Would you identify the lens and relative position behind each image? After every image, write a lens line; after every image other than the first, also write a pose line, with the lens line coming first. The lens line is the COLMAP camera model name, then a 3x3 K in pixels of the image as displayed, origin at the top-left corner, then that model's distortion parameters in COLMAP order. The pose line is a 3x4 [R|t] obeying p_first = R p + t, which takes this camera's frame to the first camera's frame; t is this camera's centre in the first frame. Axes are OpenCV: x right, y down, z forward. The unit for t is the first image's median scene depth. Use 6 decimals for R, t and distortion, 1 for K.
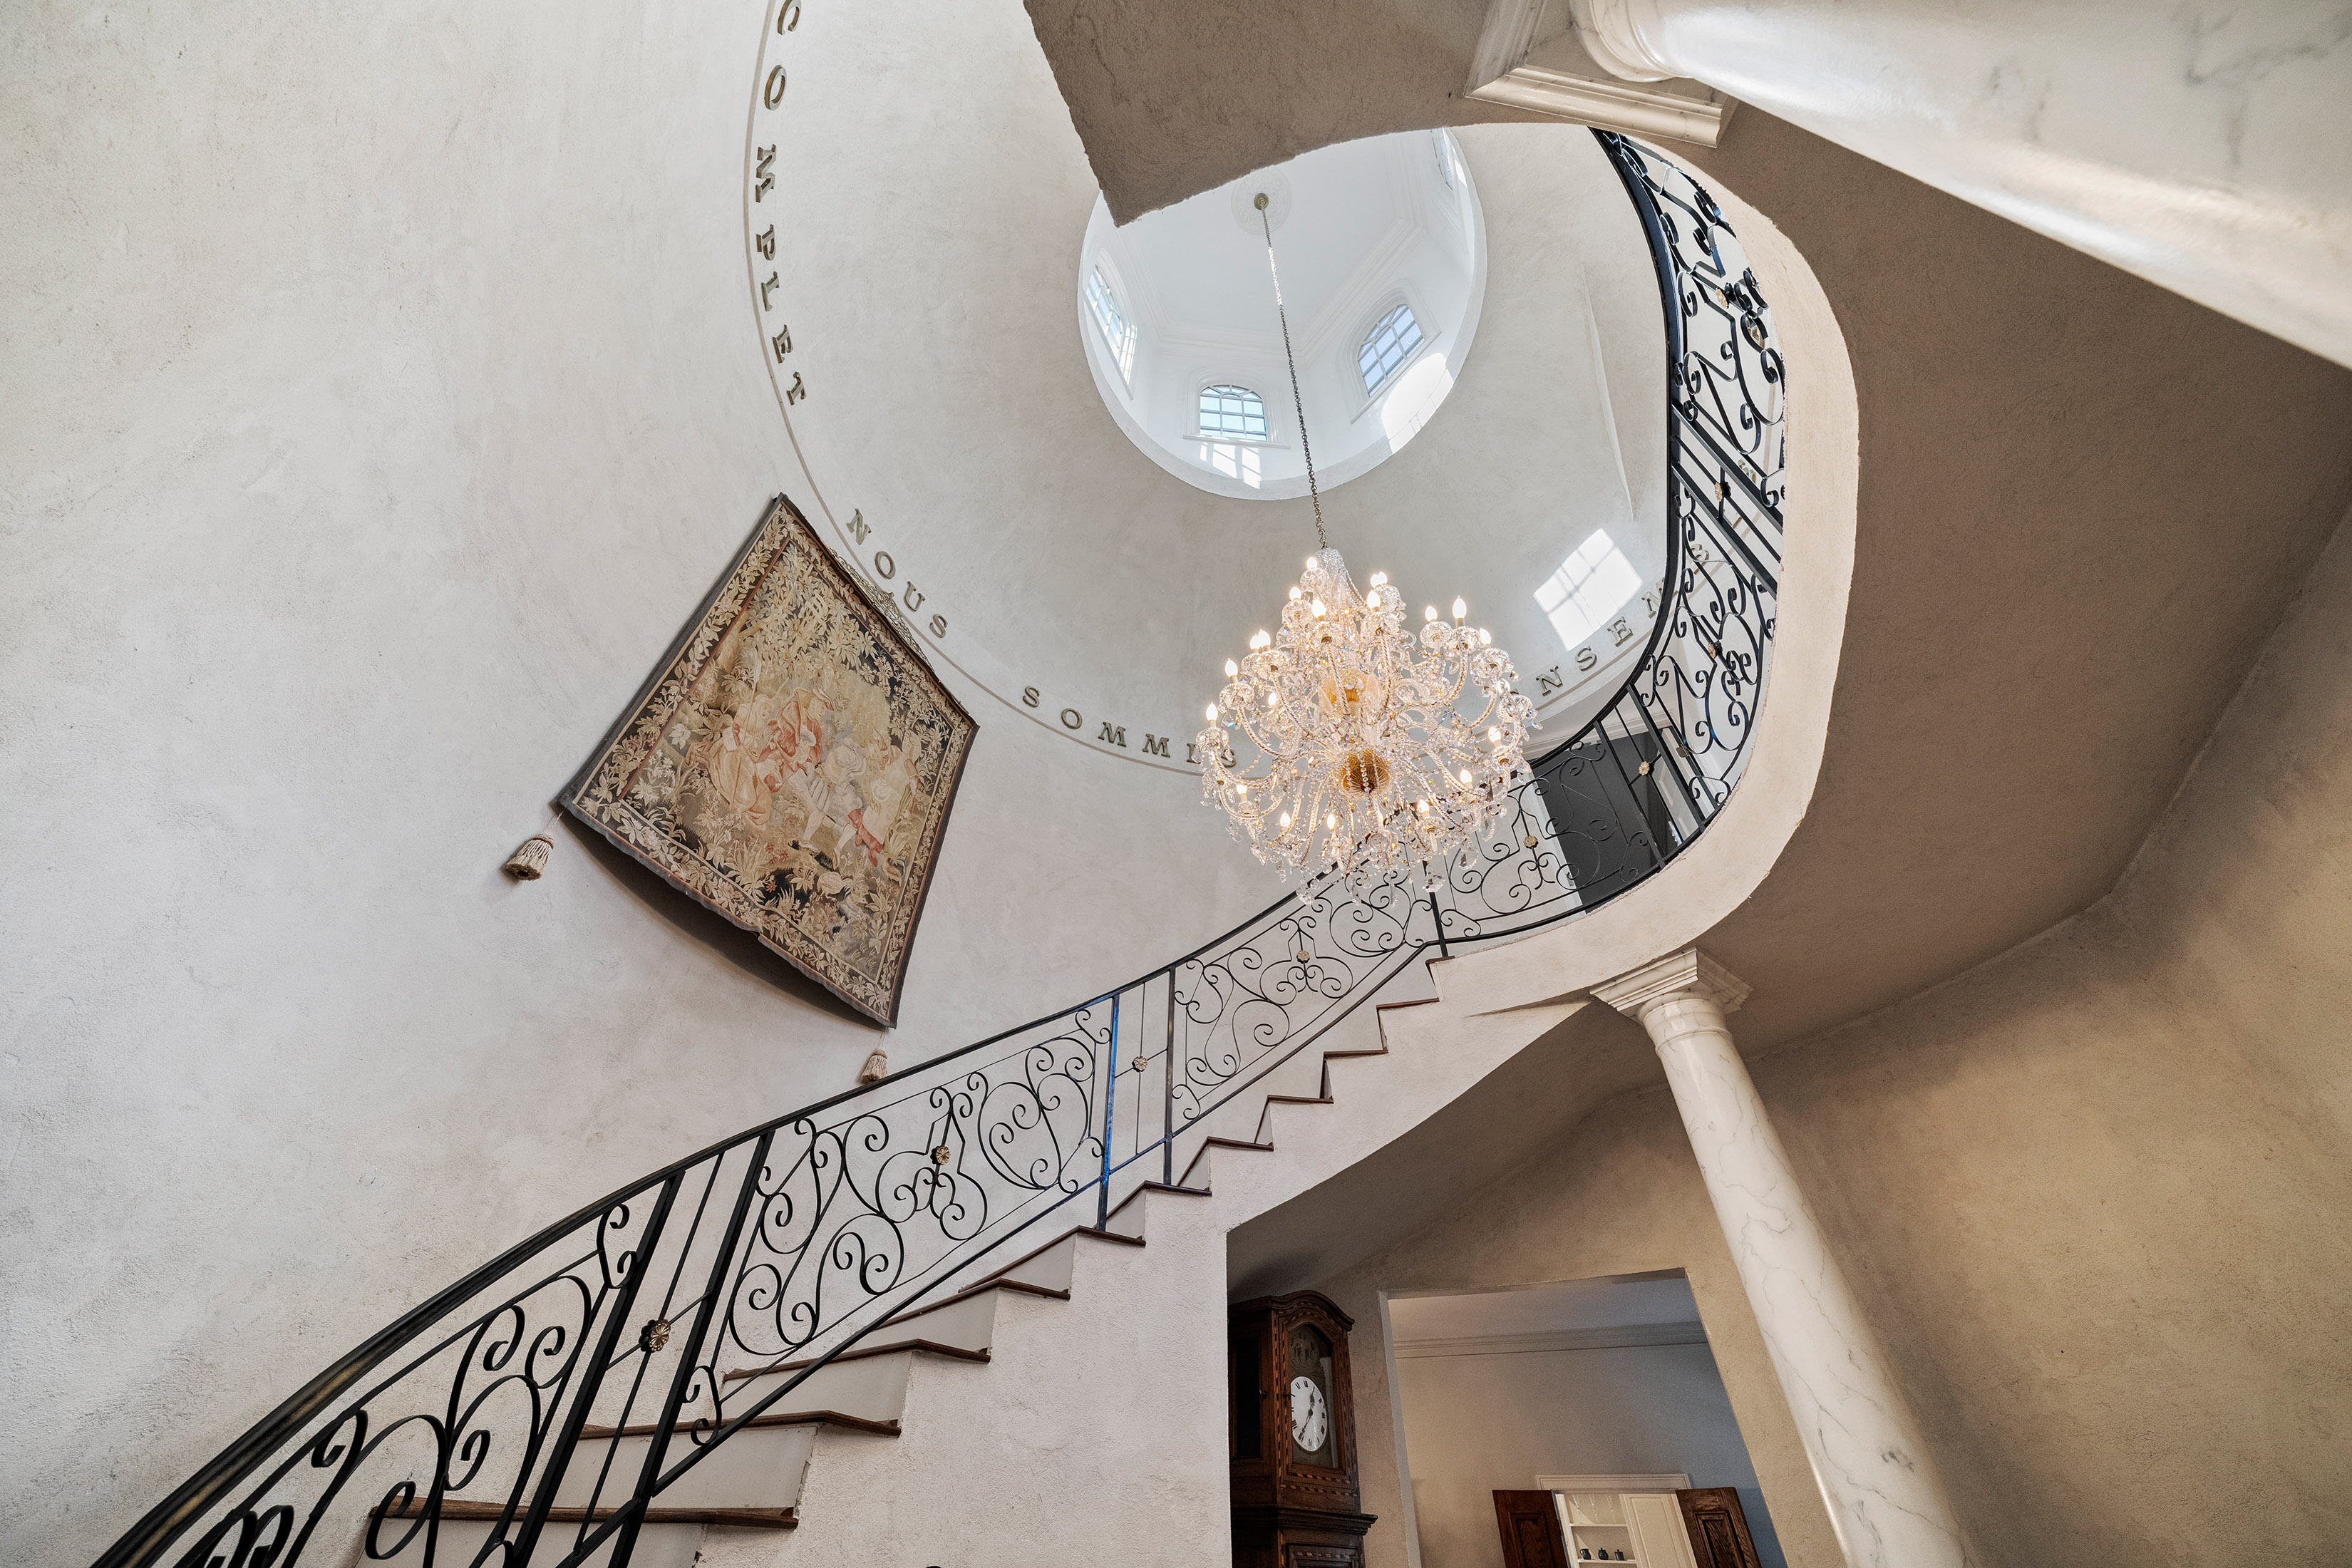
lens RADIAL K [[827.3, 0, 1180.4], [0, 827.3, 798.4], [0, 0, 1]] dist [-0.004003, -0.000650]
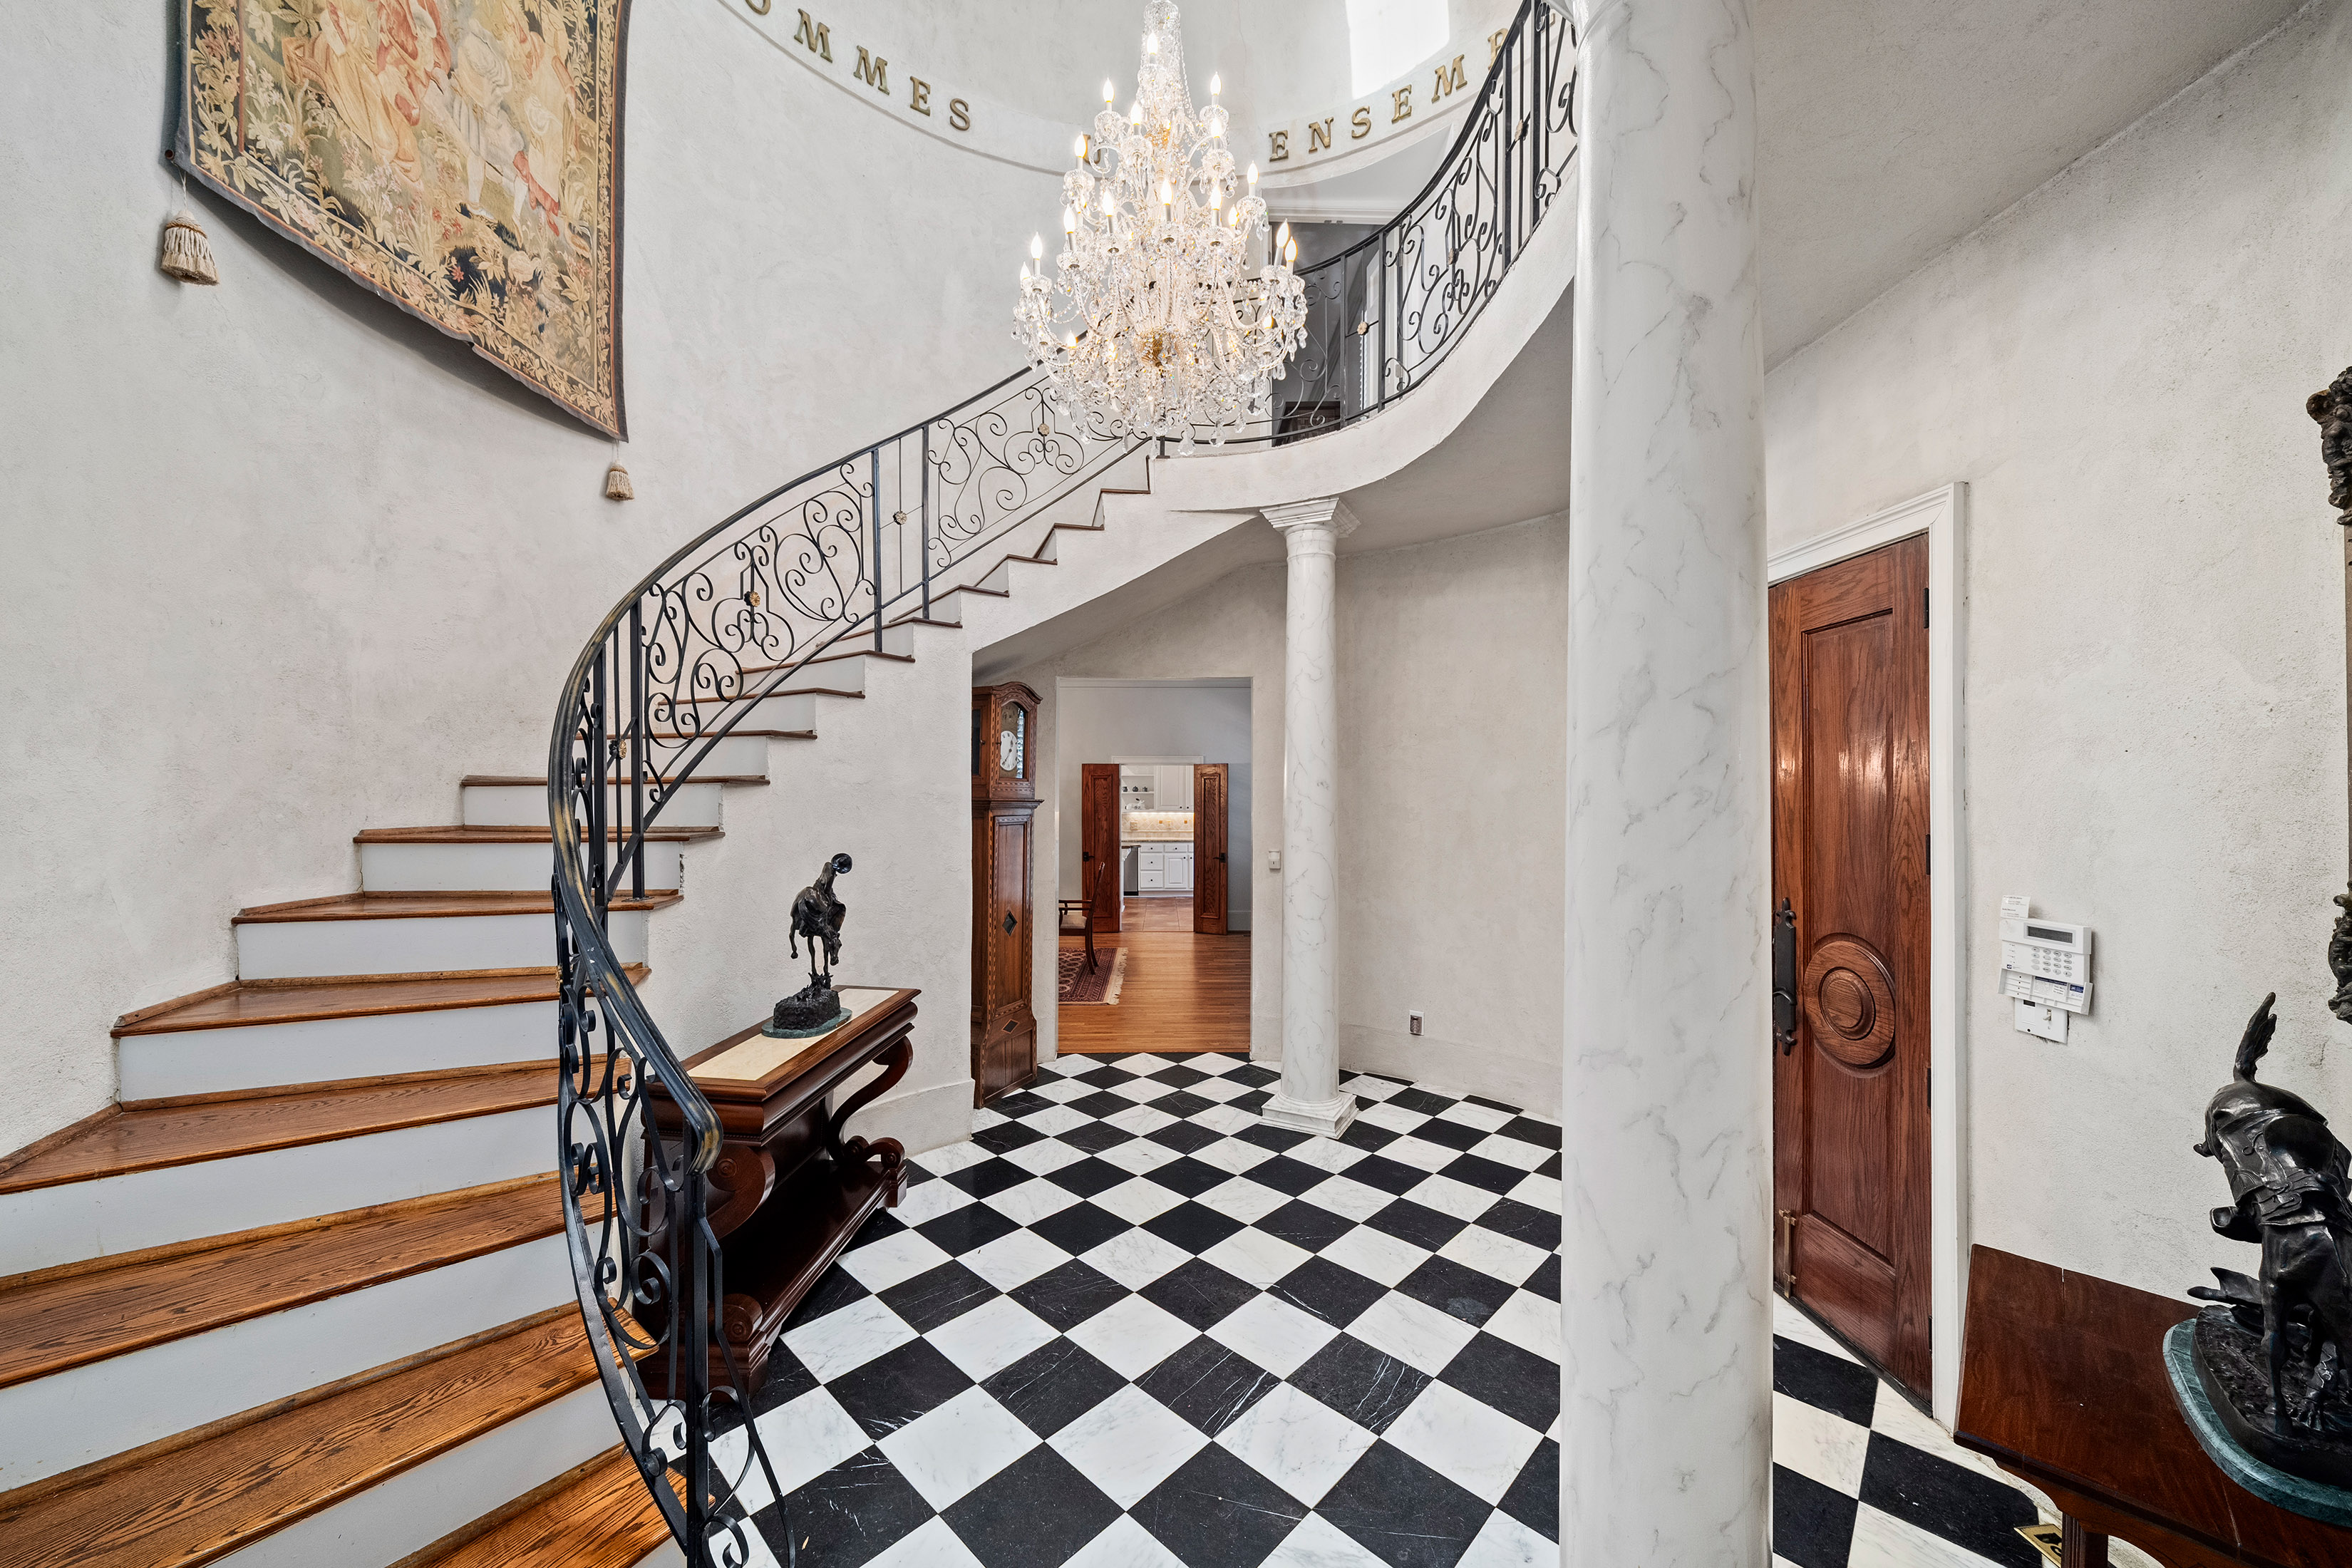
lens RADIAL K [[827.3, 0, 1150.4], [0, 827.3, 792.8], [0, 0, 1]] dist [-0.004003, -0.000650]
pose [[0.921146, -0.025876, 0.388356, -0.189124], [-0.248926, 0.727877, 0.638929, -0.230728], [-0.299208, -0.685219, 0.664040, -0.143845]]
